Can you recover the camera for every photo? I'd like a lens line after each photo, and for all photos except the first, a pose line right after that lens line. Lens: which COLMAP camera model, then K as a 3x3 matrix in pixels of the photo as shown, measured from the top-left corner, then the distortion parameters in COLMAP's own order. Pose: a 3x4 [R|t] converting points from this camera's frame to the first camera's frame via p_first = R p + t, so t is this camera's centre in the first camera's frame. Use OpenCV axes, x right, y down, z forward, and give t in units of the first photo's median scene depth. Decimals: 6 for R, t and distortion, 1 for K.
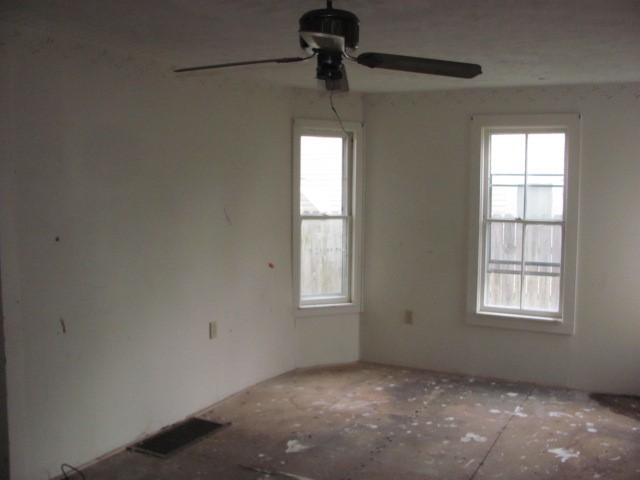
lens RADIAL K [[684.1, 0, 320.0], [0, 684.1, 240.0], [0, 0, 1]] dist [-0.209193, 0.253473]
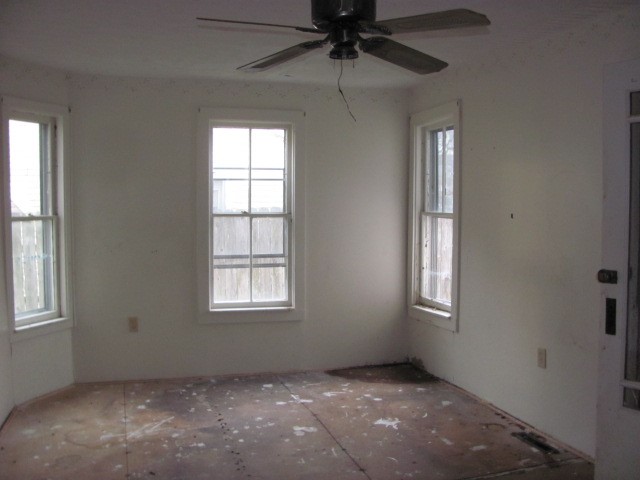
lens RADIAL K [[684.1, 0, 320.0], [0, 684.1, 240.0], [0, 0, 1]] dist [-0.209193, 0.253473]
pose [[0.705791, -0.051720, 0.706529, -0.357248], [0.051656, 0.998434, 0.021486, -0.006830], [-0.706534, 0.021332, 0.707358, 0.207083]]
